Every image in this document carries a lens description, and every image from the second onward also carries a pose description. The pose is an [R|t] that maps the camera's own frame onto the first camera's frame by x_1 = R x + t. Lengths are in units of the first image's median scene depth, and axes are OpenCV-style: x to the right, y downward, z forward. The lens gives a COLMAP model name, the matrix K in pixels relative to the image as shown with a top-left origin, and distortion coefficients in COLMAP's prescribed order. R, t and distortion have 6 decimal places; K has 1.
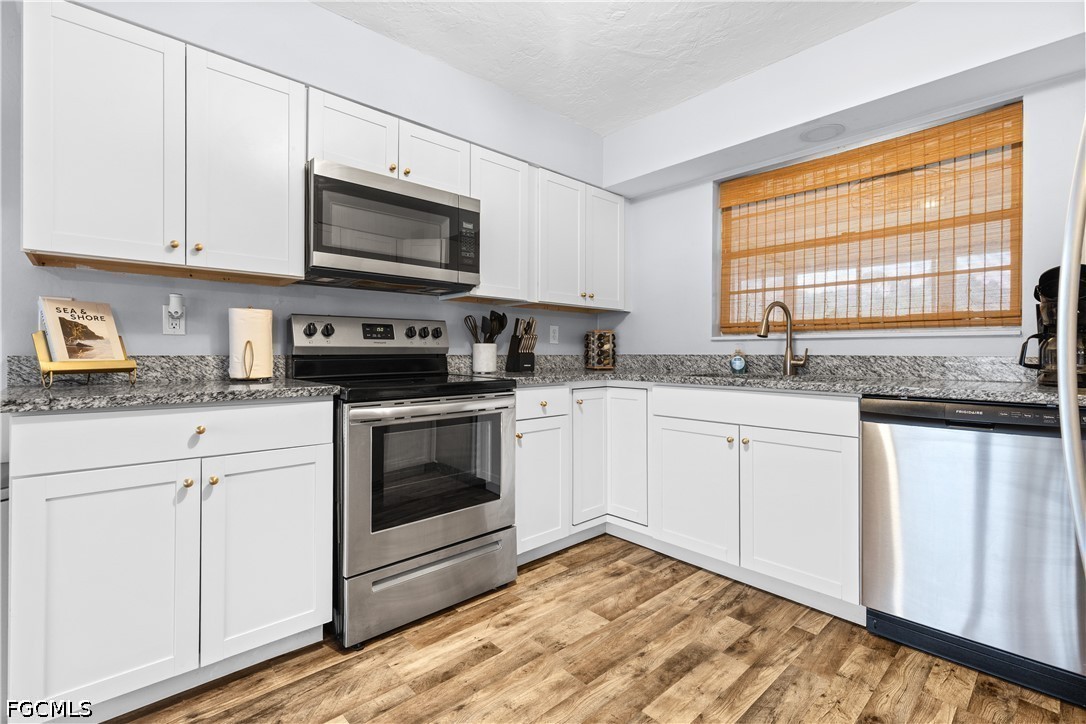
lens RADIAL K [[491.3, 0, 551.4], [0, 491.3, 355.1], [0, 0, 1]] dist [0.007013, -0.000282]
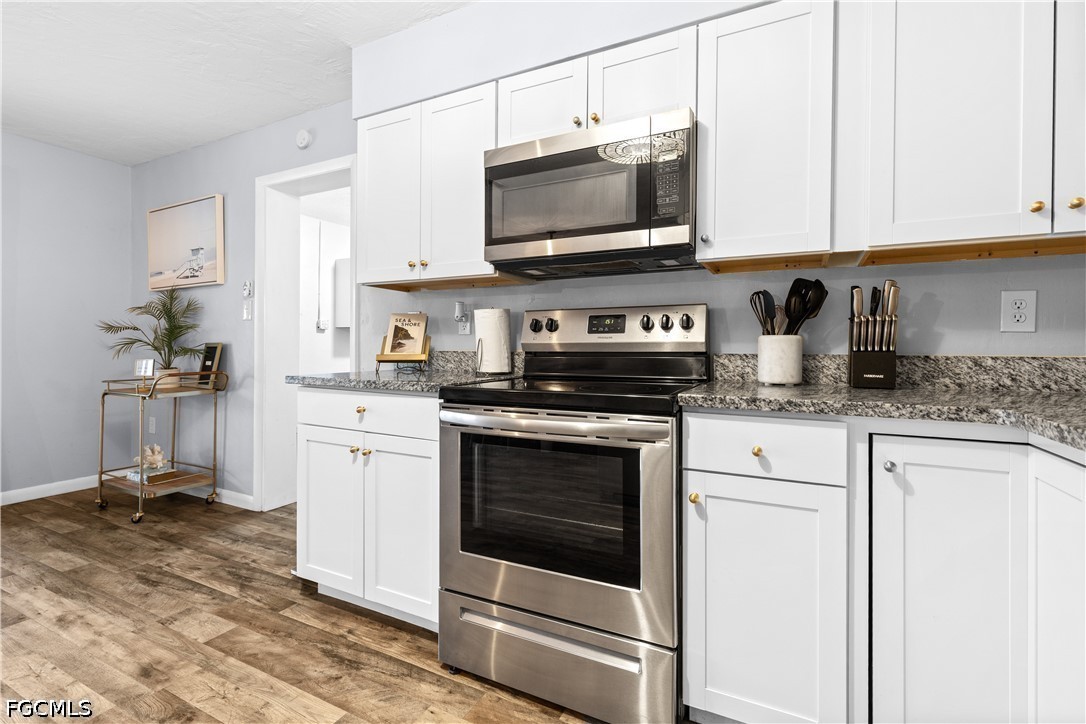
lens RADIAL K [[491.3, 0, 540.9], [0, 491.3, 350.8], [0, 0, 1]] dist [0.007013, -0.000282]
pose [[0.342993, 0.005555, -0.939322, 0.505558], [-0.009533, 0.999952, 0.002433, -0.005259], [0.939290, 0.008120, 0.343029, 0.804013]]
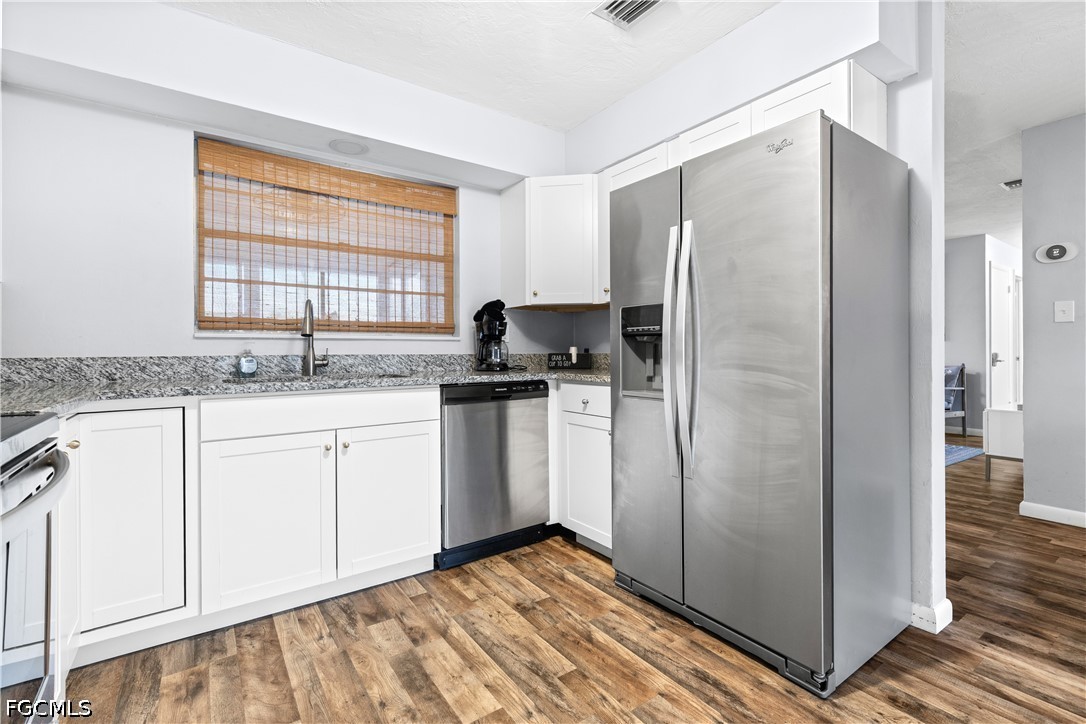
lens RADIAL K [[491.3, 0, 546.5], [0, 491.3, 355.5], [0, 0, 1]] dist [0.007013, -0.000282]
pose [[0.128850, -0.010025, 0.991613, -0.432621], [0.012222, 0.999889, 0.008521, -0.002050], [-0.991589, 0.011022, 0.128958, 0.416544]]
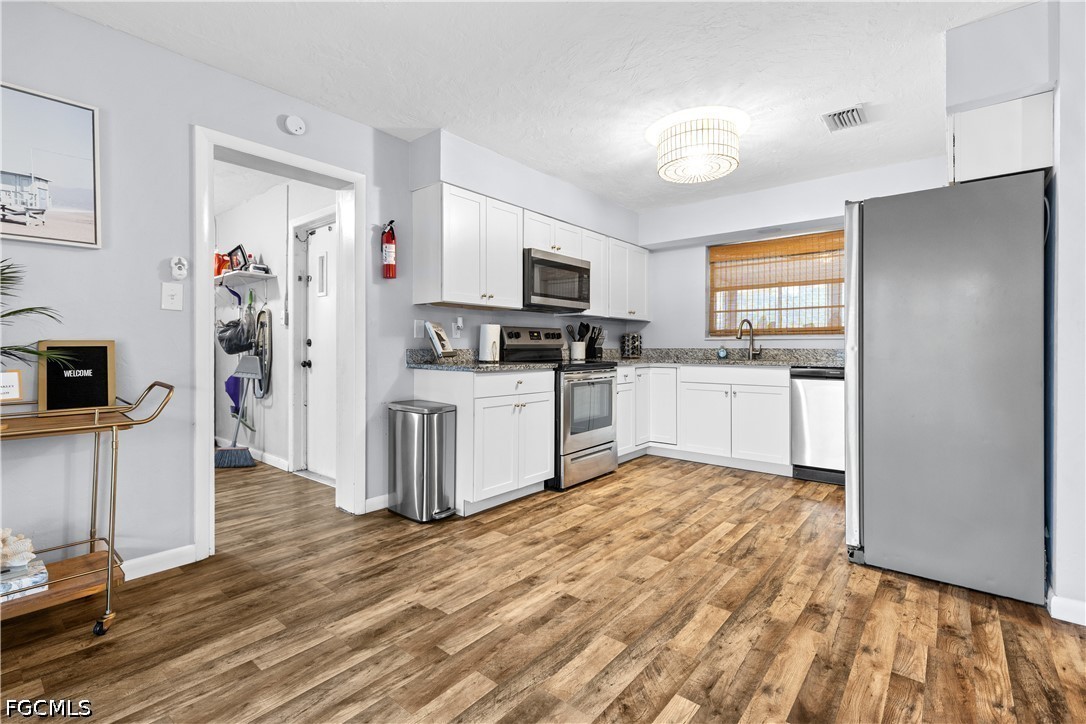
lens RADIAL K [[491.3, 0, 548.4], [0, 491.3, 351.9], [0, 0, 1]] dist [0.007013, -0.000282]
pose [[0.990977, -0.002882, 0.133998, -0.709875], [0.002388, 0.999990, 0.003849, 0.006206], [-0.134008, -0.003494, 0.990974, -0.989789]]
